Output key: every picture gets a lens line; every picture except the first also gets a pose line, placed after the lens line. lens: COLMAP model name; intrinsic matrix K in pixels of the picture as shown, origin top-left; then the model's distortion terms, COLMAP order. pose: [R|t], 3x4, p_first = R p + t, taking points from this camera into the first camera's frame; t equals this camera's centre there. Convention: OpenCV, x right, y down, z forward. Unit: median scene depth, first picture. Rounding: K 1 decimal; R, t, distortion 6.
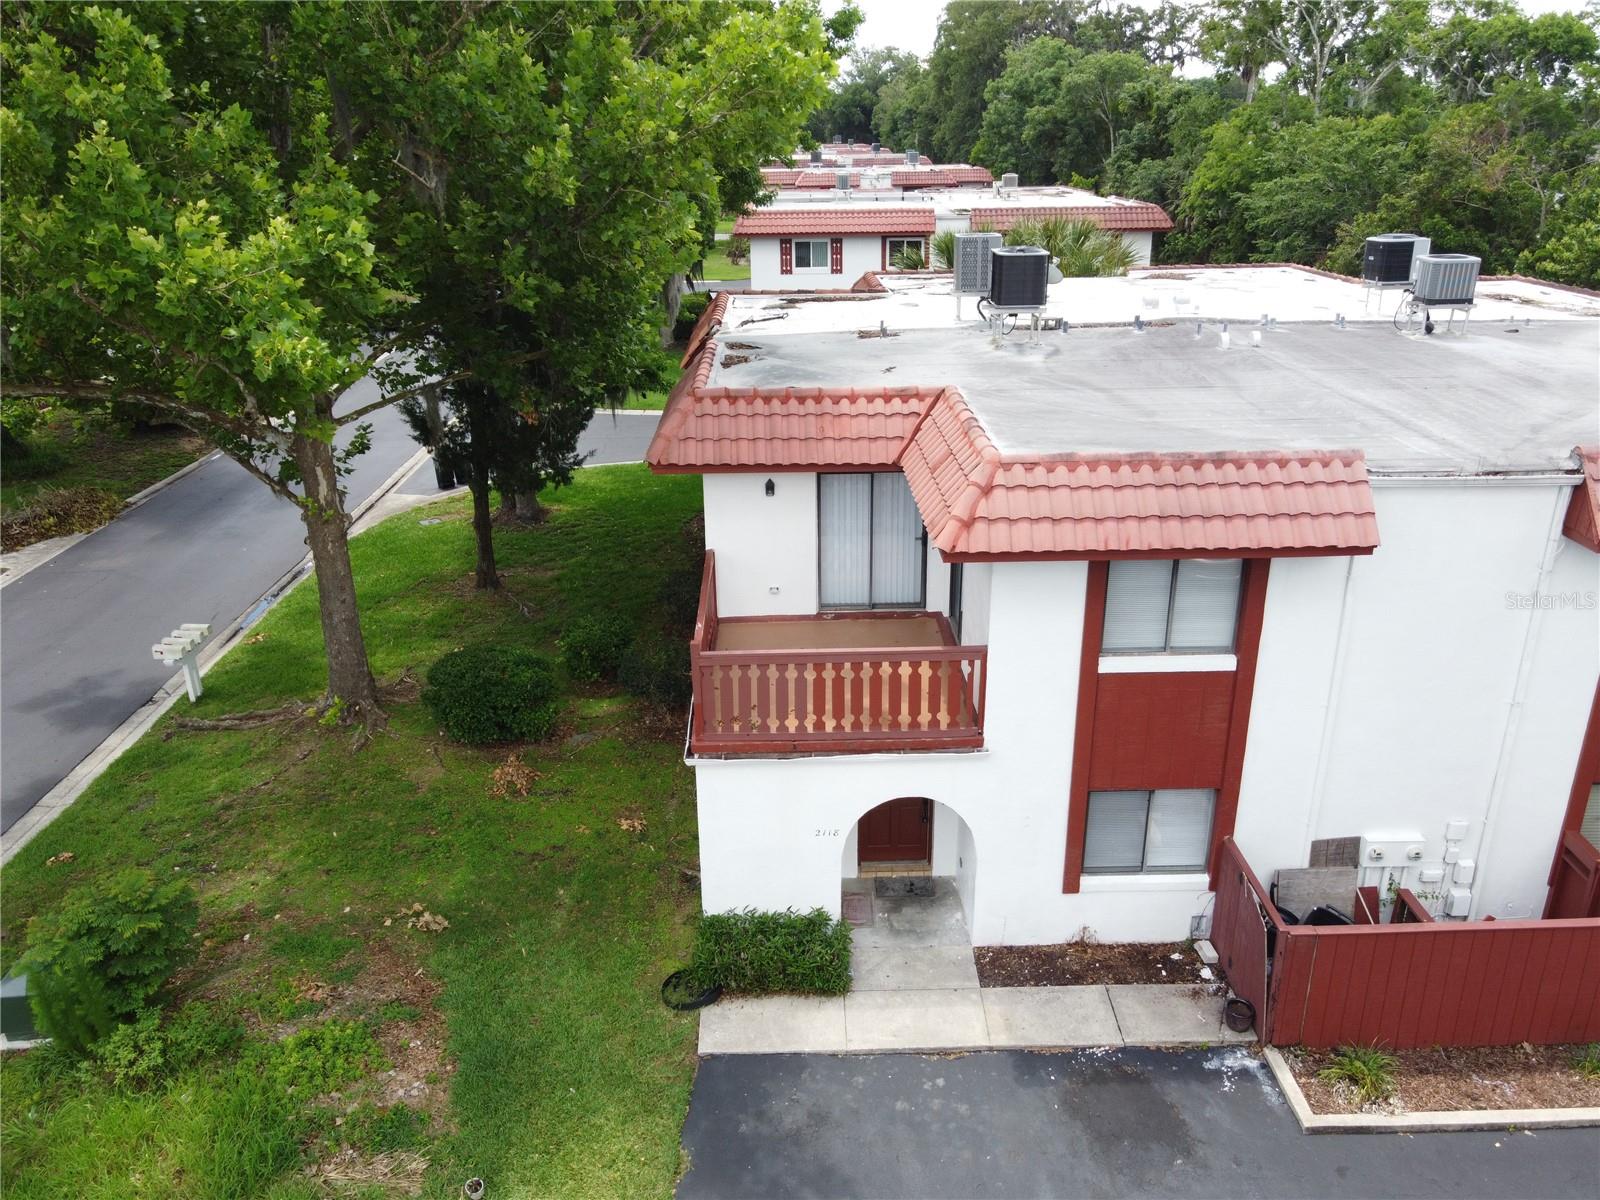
lens RADIAL K [[1222.7, 0, 804.1], [0, 1222.7, 601.8], [0, 0, 1]] dist [-0.001021, 0.036893]
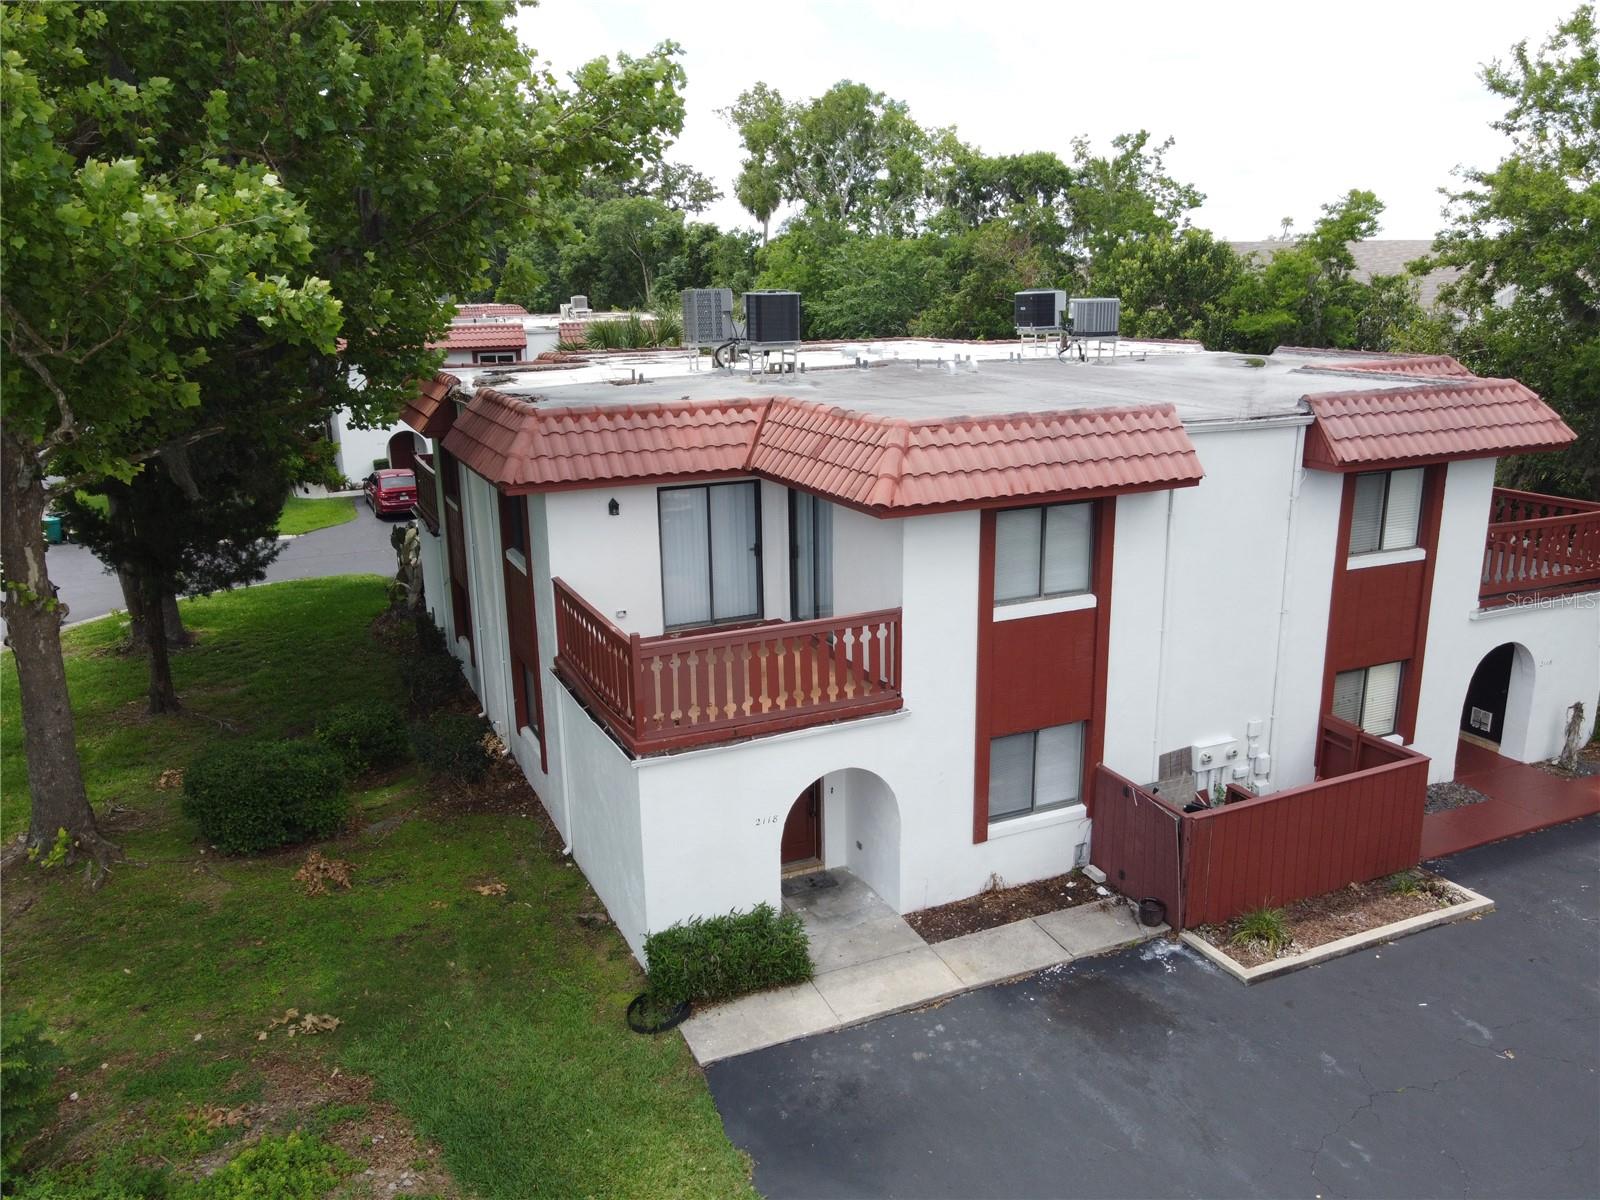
lens RADIAL K [[1222.7, 0, 803.6], [0, 1222.7, 602.9], [0, 0, 1]] dist [-0.001021, 0.036893]
pose [[0.918450, -0.104351, 0.381525, -0.310565], [0.149114, 0.984750, -0.089624, 0.107566], [-0.366354, 0.139206, 0.920004, 0.052184]]
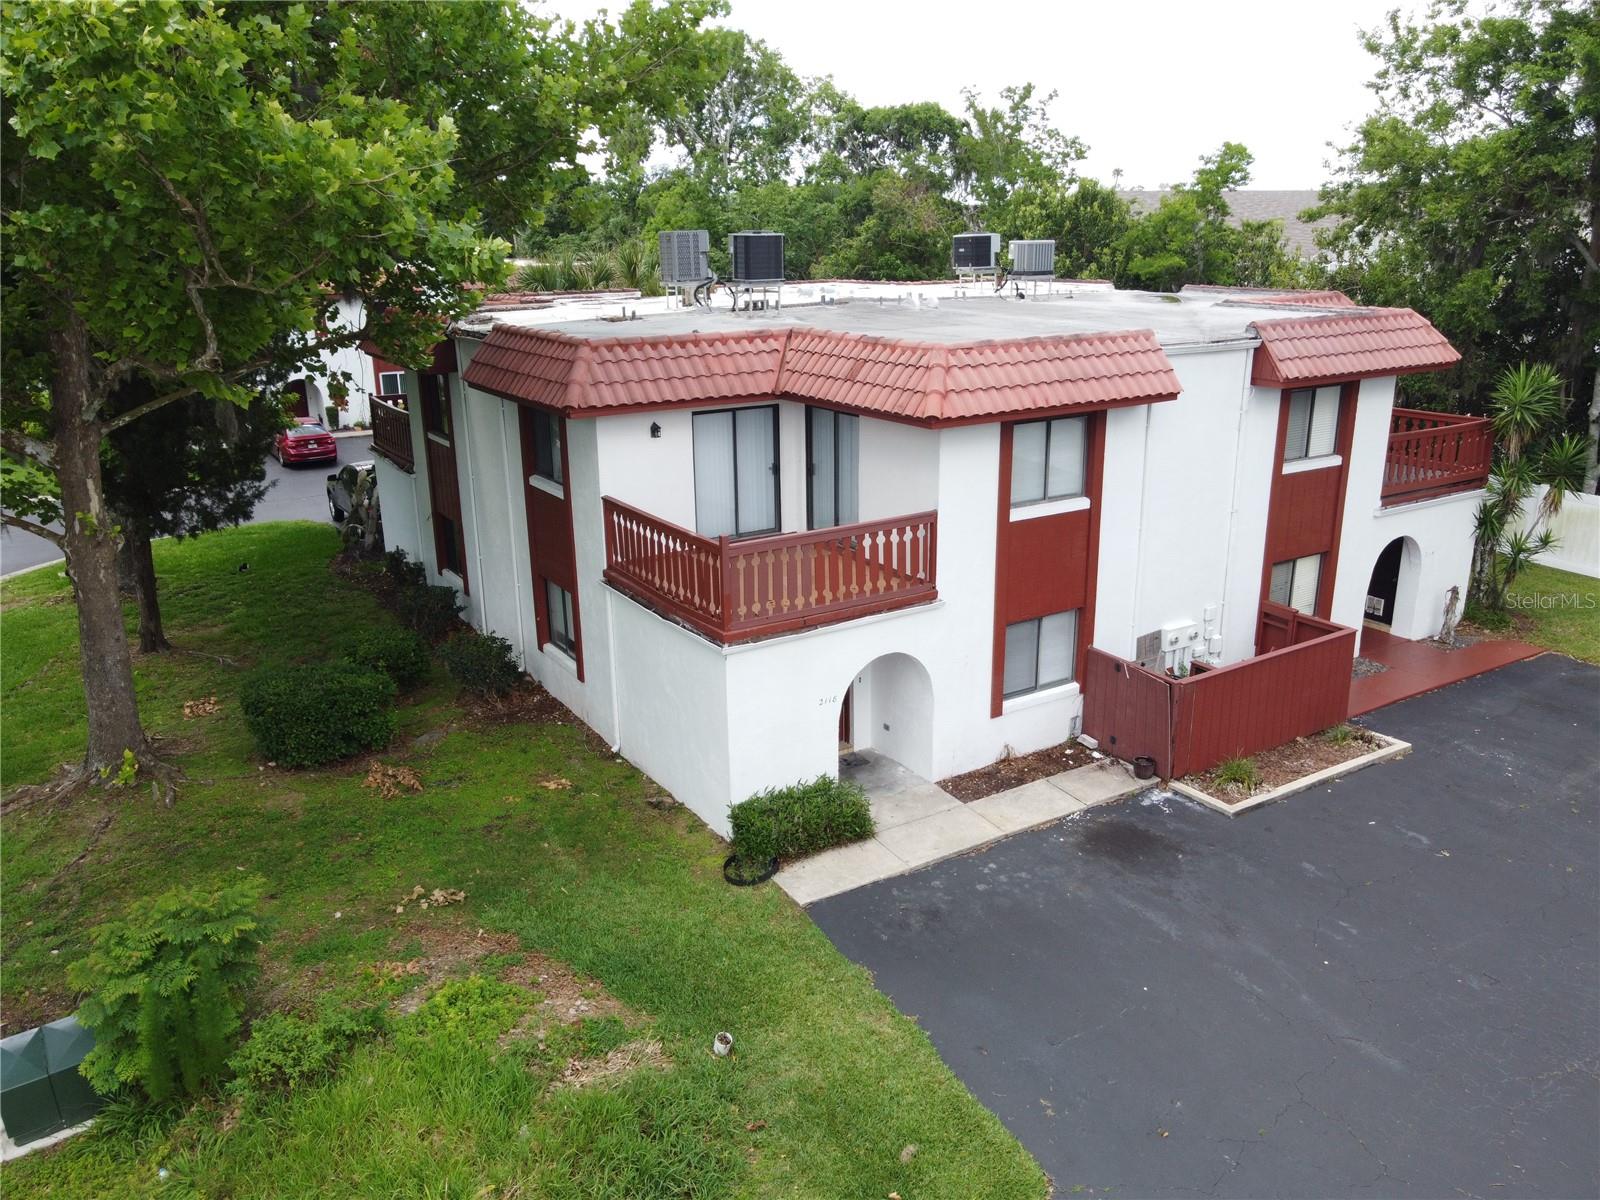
lens RADIAL K [[1222.7, 0, 803.8], [0, 1222.7, 601.9], [0, 0, 1]] dist [-0.001021, 0.036893]
pose [[0.857568, -0.151525, 0.491545, -0.534209], [0.190654, 0.981194, -0.030157, 0.128235], [-0.477731, 0.119577, 0.870330, 0.020823]]
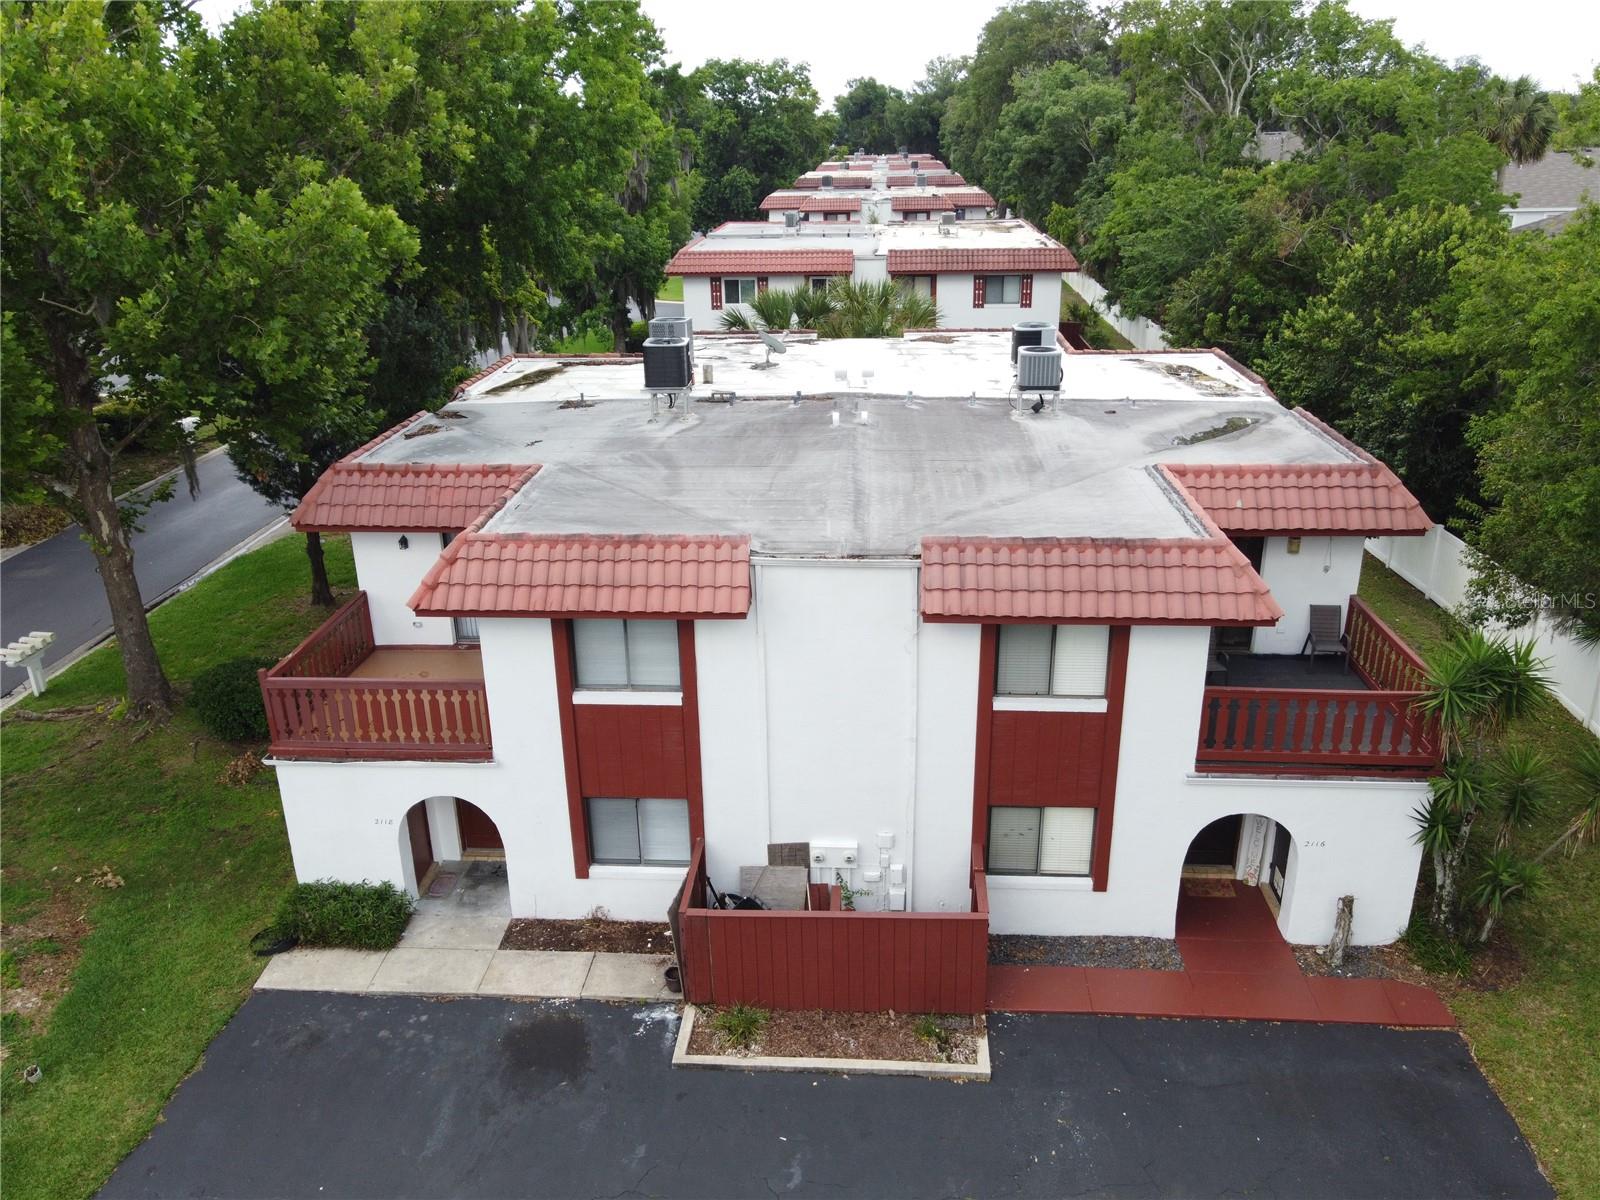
lens RADIAL K [[1222.7, 0, 802.7], [0, 1222.7, 600.9], [0, 0, 1]] dist [-0.001021, 0.036893]
pose [[0.996250, 0.026096, -0.082488, 0.545372], [-0.026101, 0.999659, 0.001020, -0.052347], [0.082486, 0.001137, 0.996592, -0.227726]]
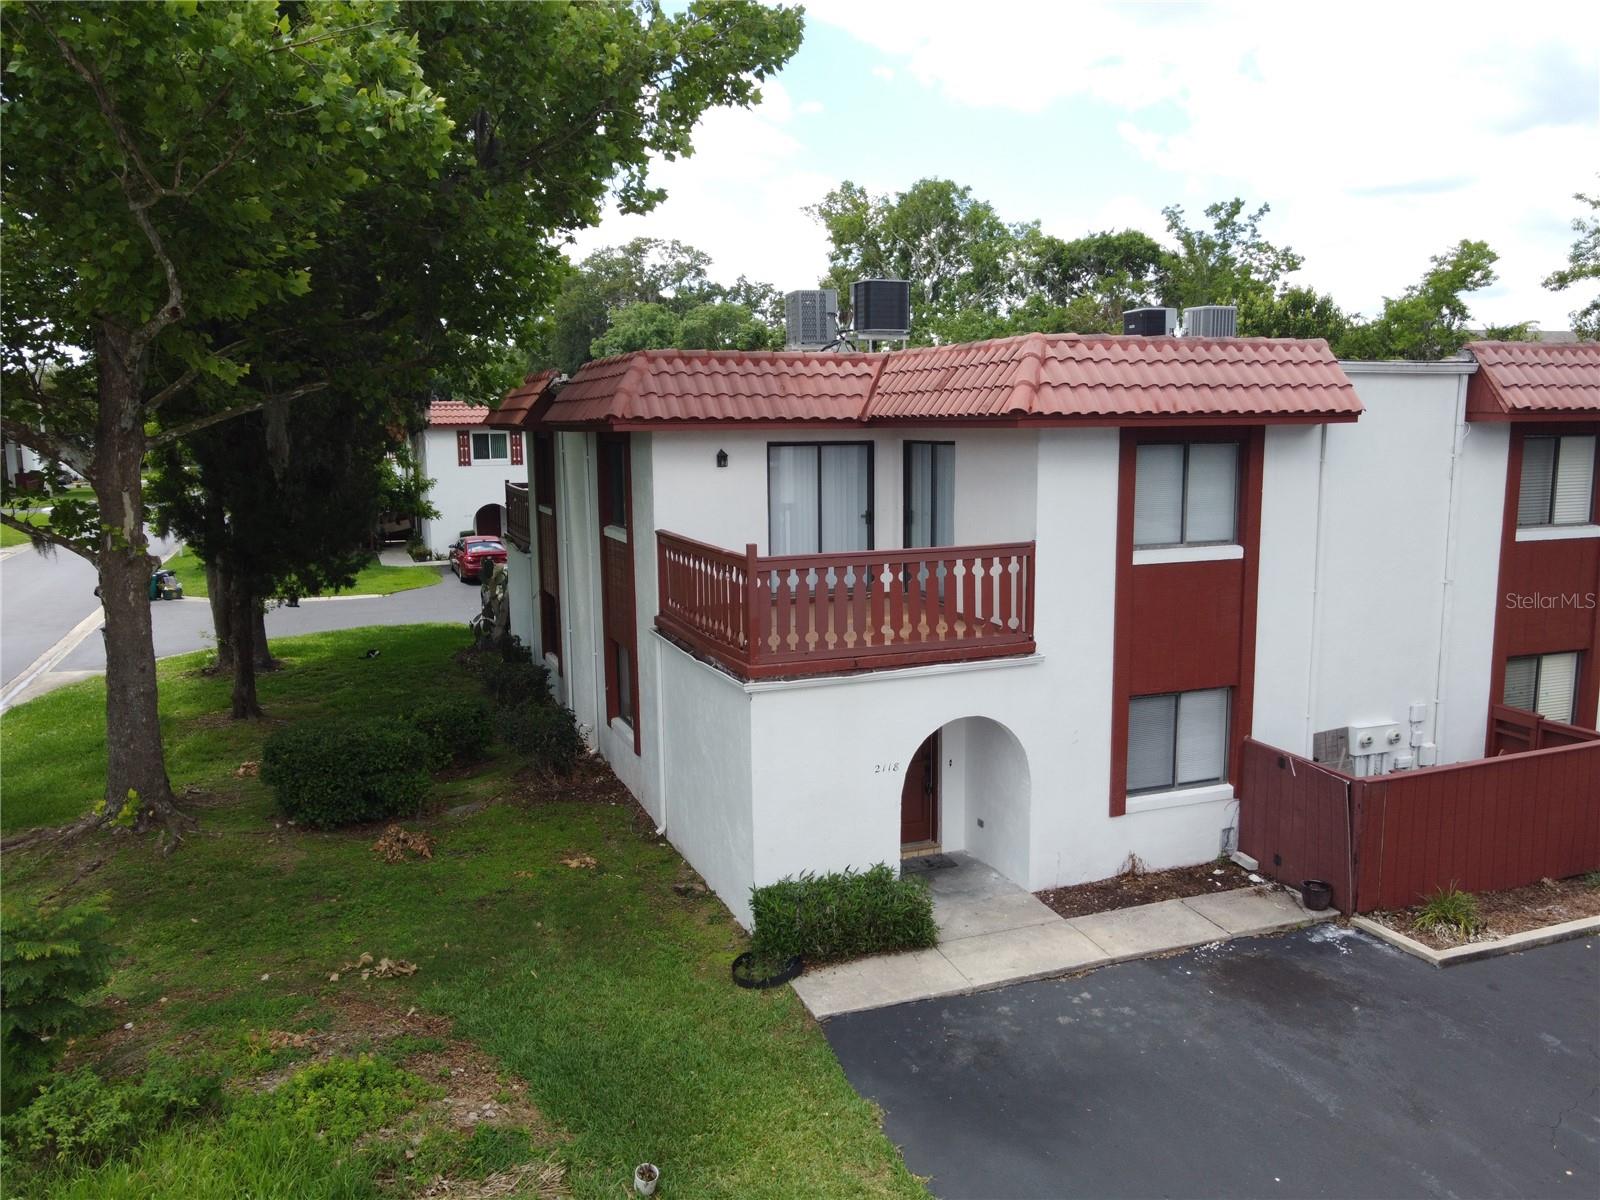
lens RADIAL K [[1222.7, 0, 803.7], [0, 1222.7, 602.1], [0, 0, 1]] dist [-0.001021, 0.036893]
pose [[0.939633, -0.050460, 0.338442, -0.334435], [0.125734, 0.970792, -0.204340, 0.244415], [-0.318246, 0.234558, 0.918533, 0.161145]]
